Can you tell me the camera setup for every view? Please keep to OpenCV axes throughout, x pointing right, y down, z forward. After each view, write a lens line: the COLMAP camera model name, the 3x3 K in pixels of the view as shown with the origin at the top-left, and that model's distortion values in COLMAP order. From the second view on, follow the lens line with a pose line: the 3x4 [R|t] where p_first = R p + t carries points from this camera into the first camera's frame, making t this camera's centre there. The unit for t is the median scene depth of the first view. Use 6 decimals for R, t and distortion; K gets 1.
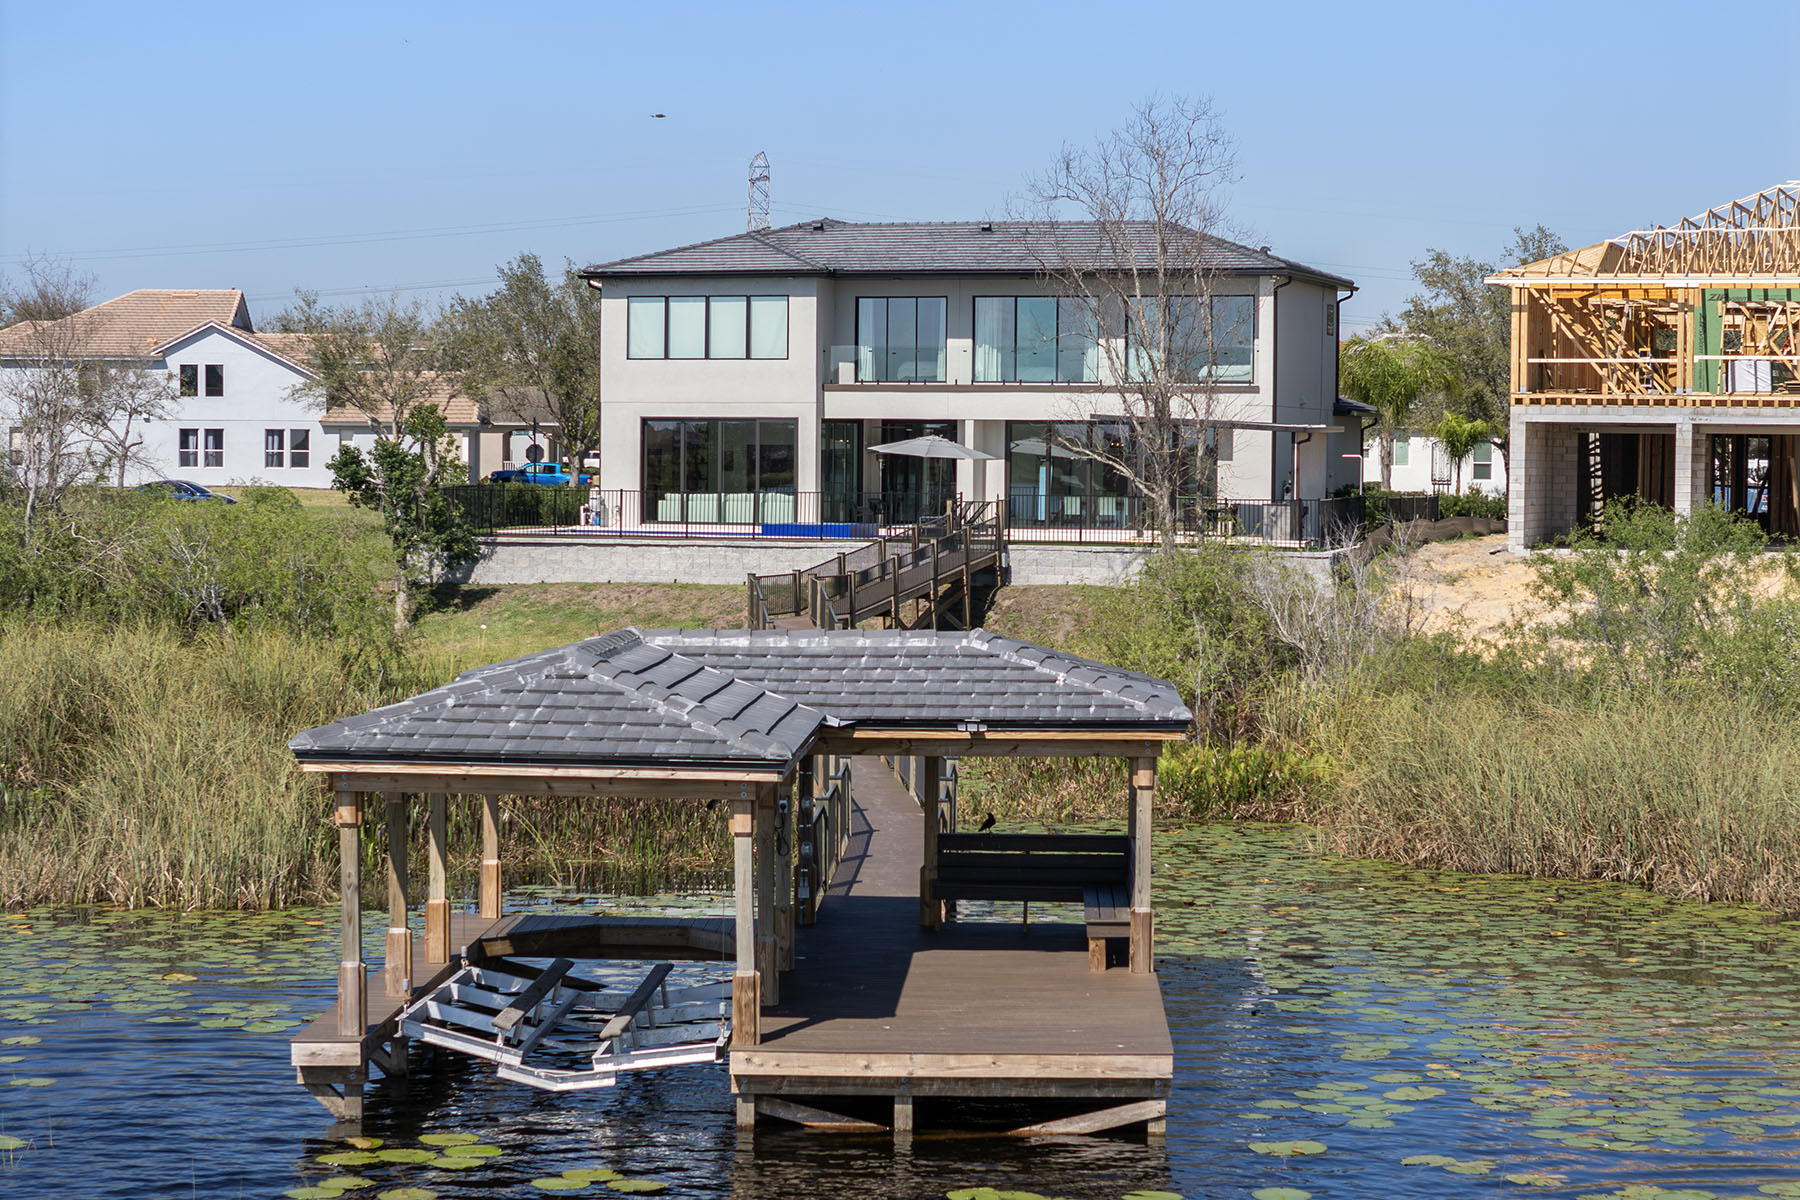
lens RADIAL K [[3576.5, 0, 903.1], [0, 3576.5, 593.4], [0, 0, 1]] dist [-0.115050, 0.000000]
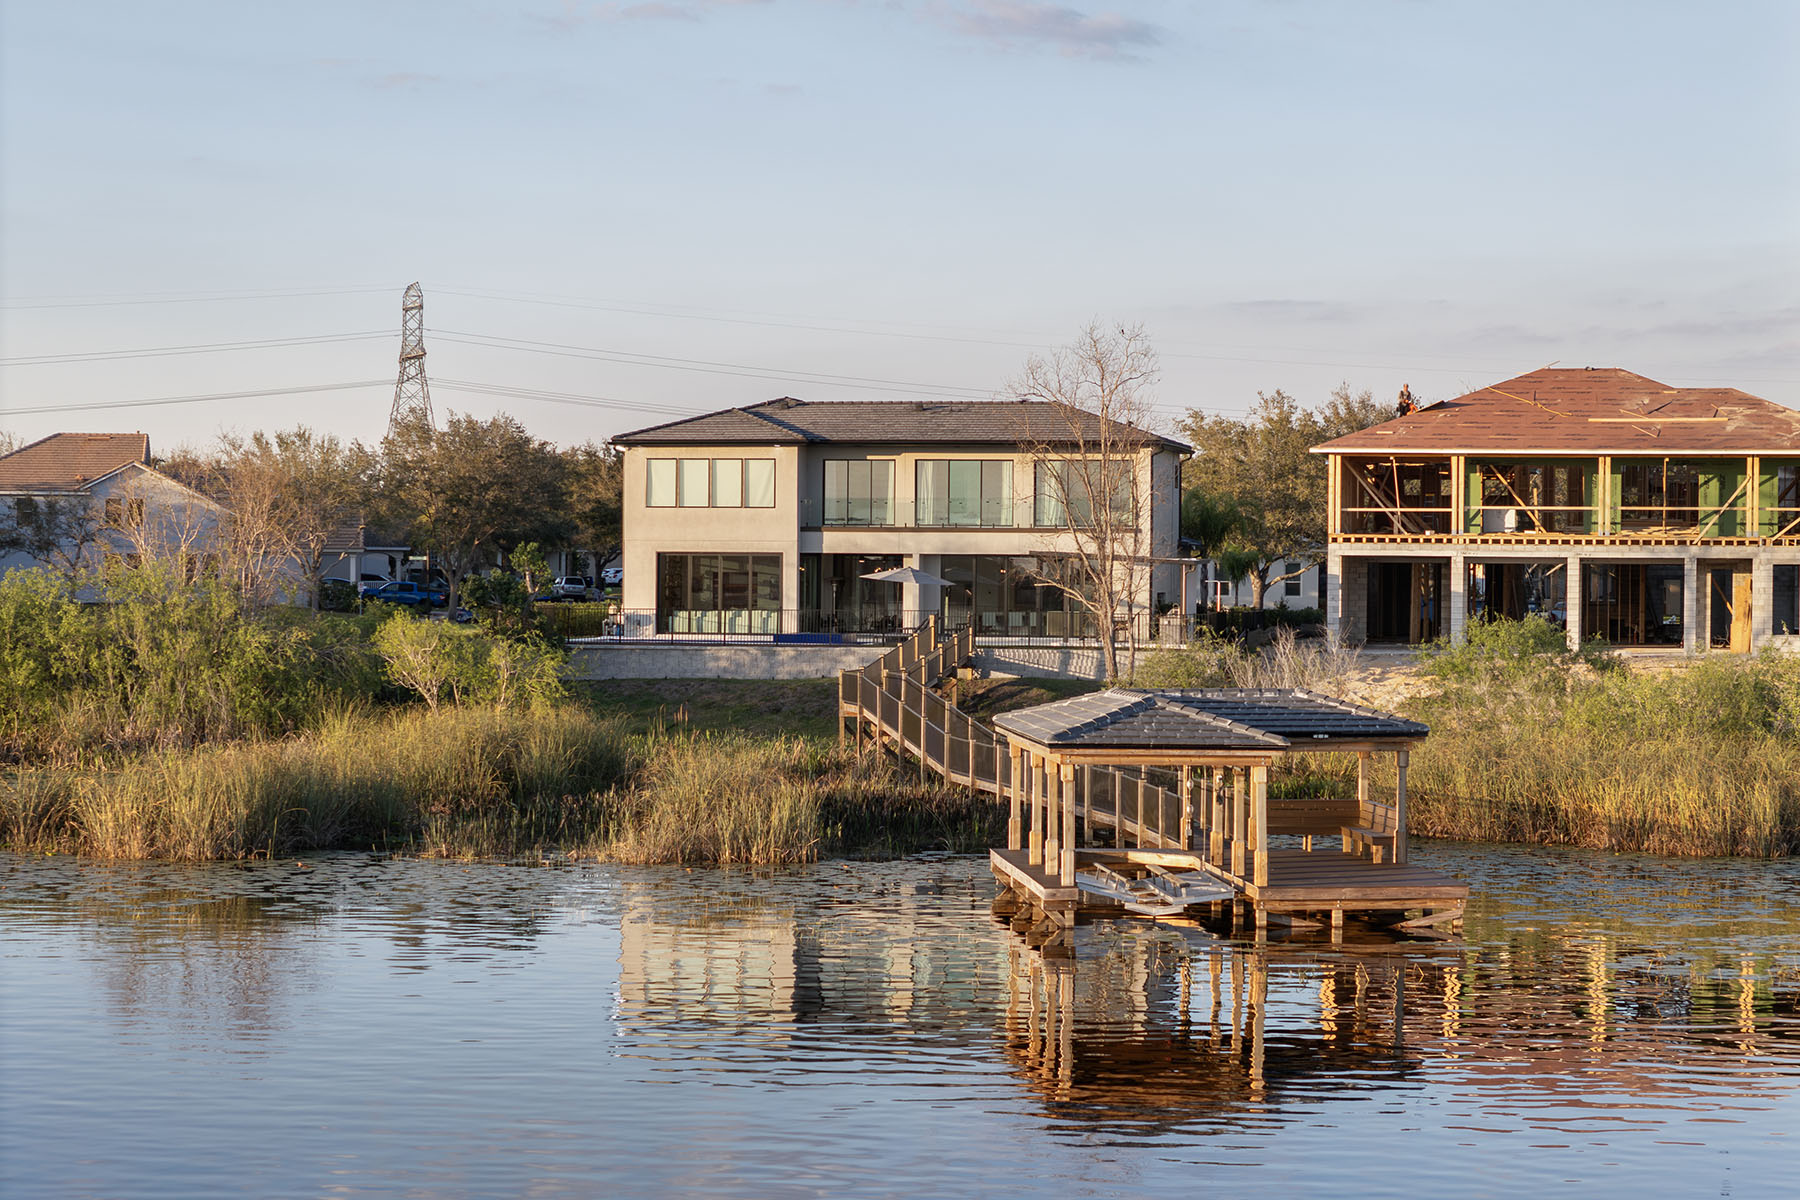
lens RADIAL K [[3576.5, 0, 905.5], [0, 3576.5, 597.8], [0, 0, 1]] dist [-0.115050, 0.000000]
pose [[0.992030, -0.003396, 0.125958, -0.151085], [0.007085, 0.999559, -0.028853, 0.005551], [-0.125804, 0.029515, 0.991616, -0.304062]]
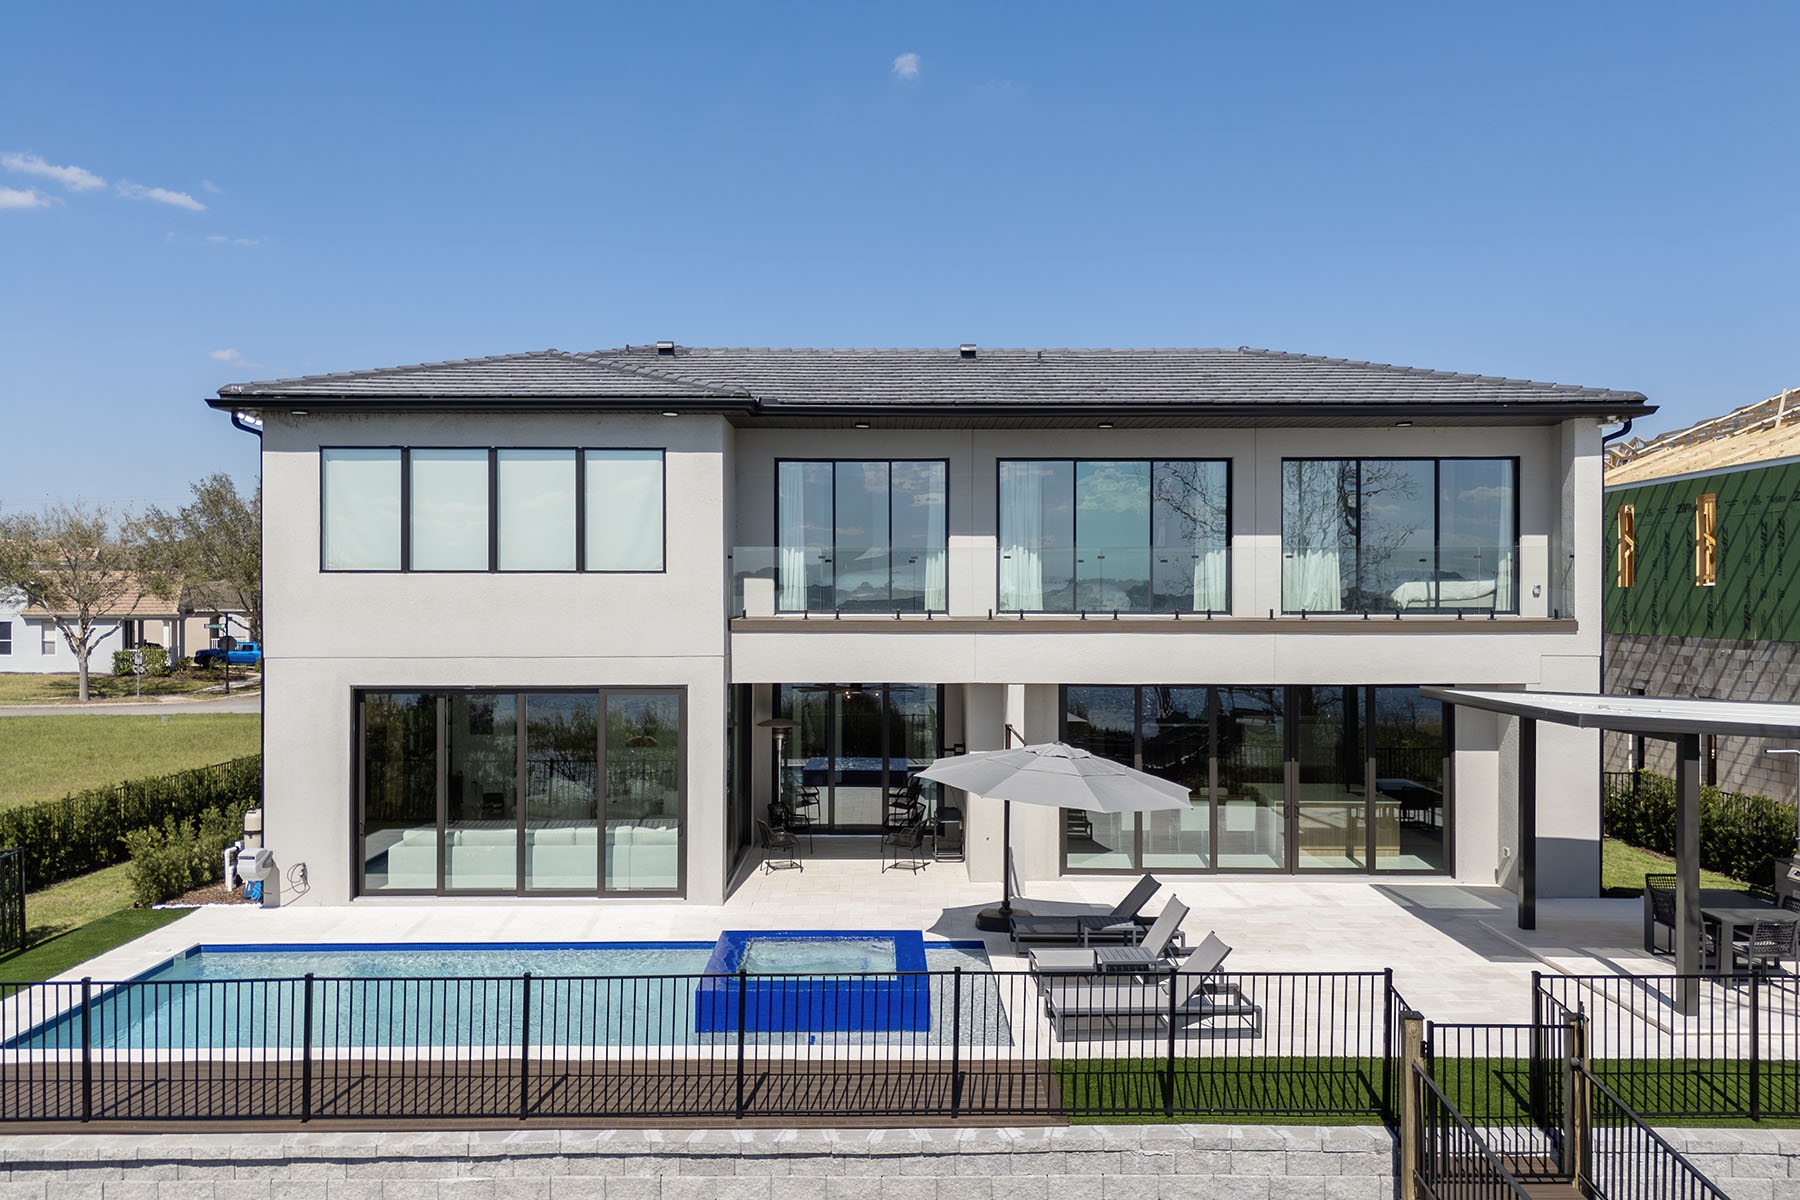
lens RADIAL K [[1313.8, 0, 907.8], [0, 1313.8, 590.6], [0, 0, 1]] dist [0.006572, -0.008433]
pose [[0.939145, -0.008474, 0.343417, -0.064135], [0.022361, 0.999083, -0.036499, -0.055128], [-0.342793, 0.041957, 0.938473, 0.808873]]
